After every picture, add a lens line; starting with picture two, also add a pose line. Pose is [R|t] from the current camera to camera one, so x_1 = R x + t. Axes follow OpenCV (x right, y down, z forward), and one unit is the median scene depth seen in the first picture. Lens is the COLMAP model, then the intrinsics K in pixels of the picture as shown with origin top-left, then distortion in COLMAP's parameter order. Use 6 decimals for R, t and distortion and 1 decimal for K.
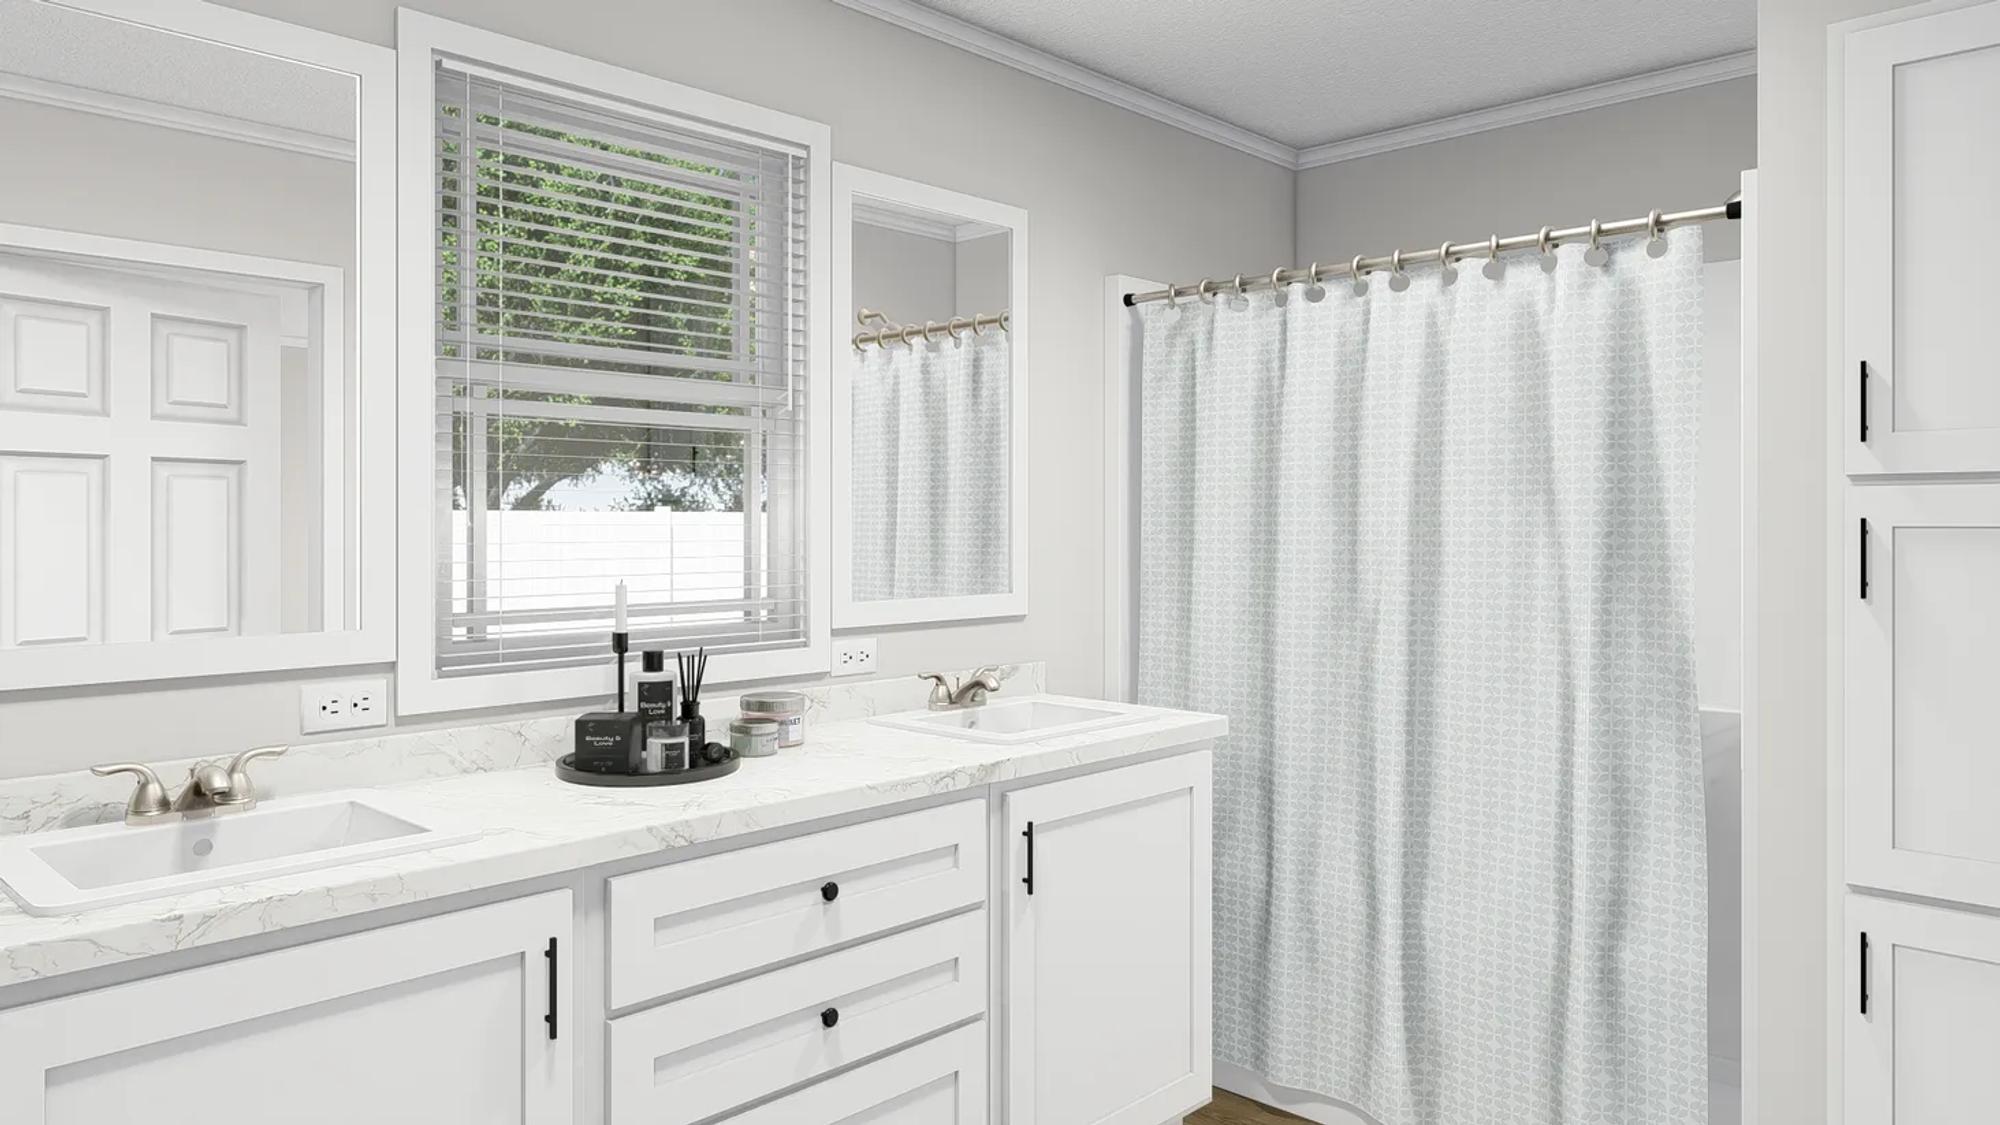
lens RADIAL K [[1316.6, 0, 995.8], [0, 1316.6, 533.2], [0, 0, 1]] dist [0.000122, -0.000848]
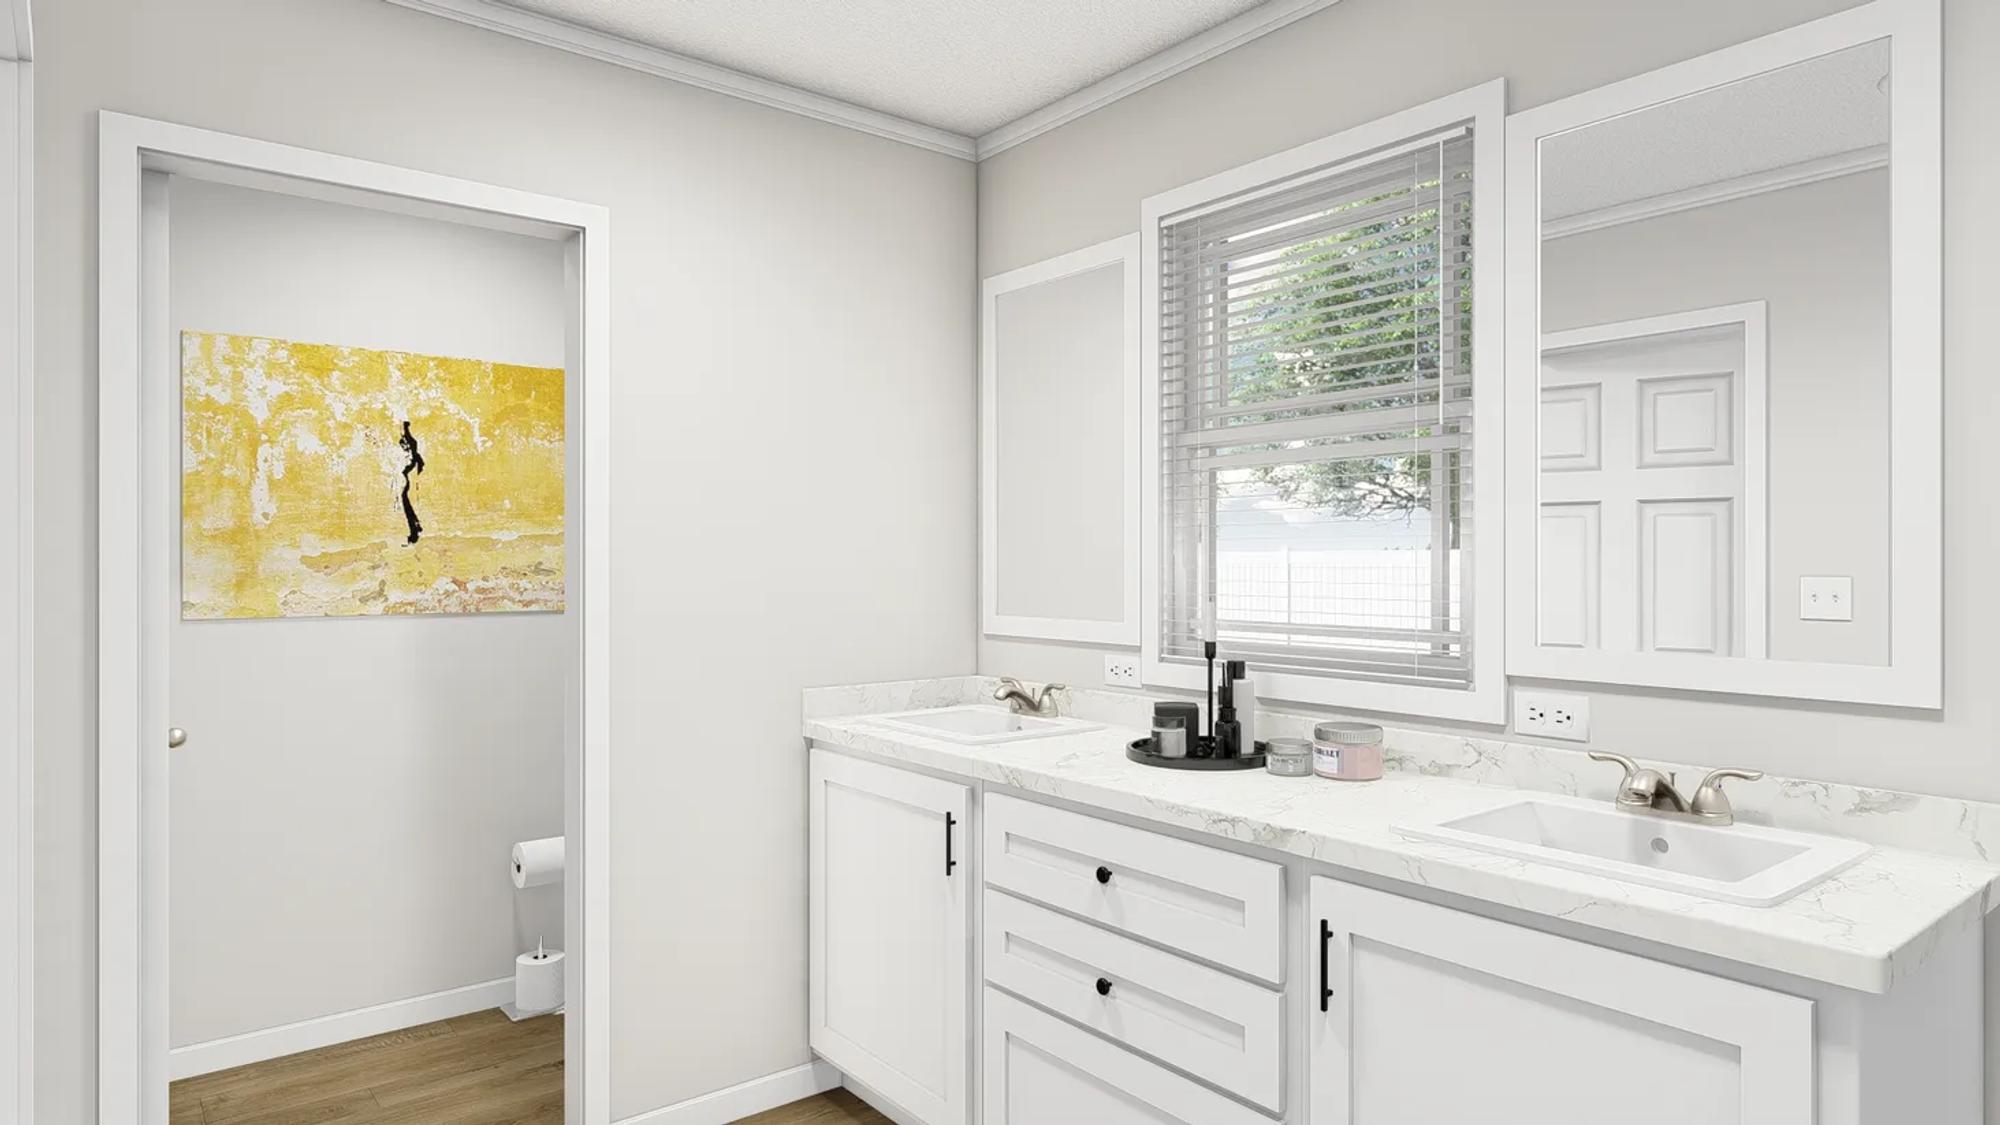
lens RADIAL K [[1184.9, 0, 1000.0], [0, 1184.9, 562.5], [0, 0, 1]] dist [-0.002108, 0.000011]
pose [[-0.150463, -0.001231, -0.988615, 0.715297], [-0.008620, 0.999963, 0.000067, 0.004270], [0.988578, 0.008532, -0.150468, 0.853504]]
